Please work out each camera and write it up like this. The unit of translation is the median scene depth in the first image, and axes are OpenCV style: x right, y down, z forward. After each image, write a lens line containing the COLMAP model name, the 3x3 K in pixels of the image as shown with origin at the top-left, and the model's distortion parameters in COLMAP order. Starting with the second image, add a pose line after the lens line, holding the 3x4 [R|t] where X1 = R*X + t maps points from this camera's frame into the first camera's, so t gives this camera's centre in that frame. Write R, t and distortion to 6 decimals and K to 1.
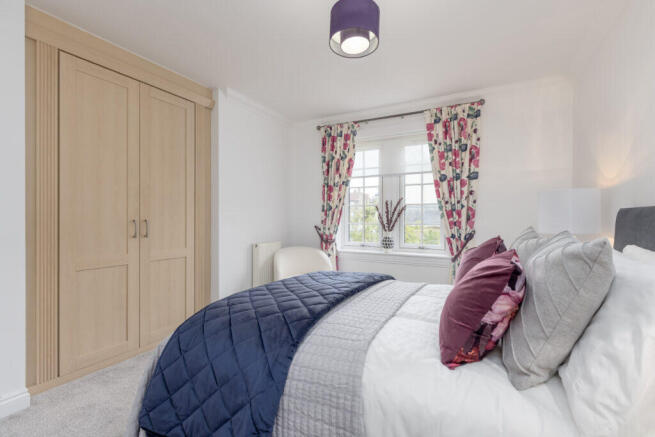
lens RADIAL K [[291.8, 0, 328.4], [0, 291.8, 221.3], [0, 0, 1]] dist [0.004190, -0.000042]
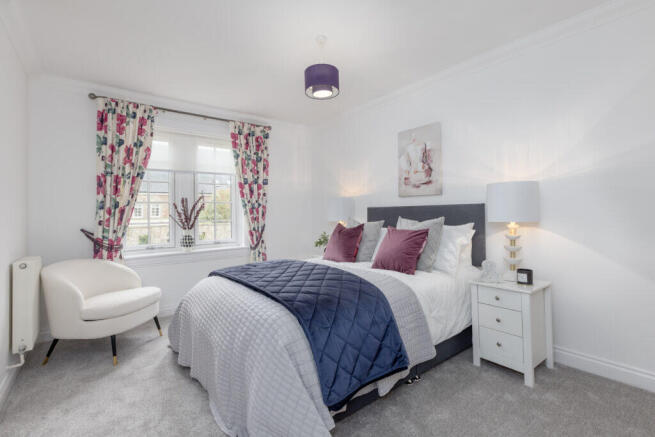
lens RADIAL K [[291.8, 0, 327.8], [0, 291.8, 215.9], [0, 0, 1]] dist [0.004190, -0.000042]
pose [[0.419880, -0.019871, 0.907362, -0.489823], [0.033390, 0.999422, 0.006435, -0.001787], [-0.906965, 0.027595, 0.420300, 0.164918]]
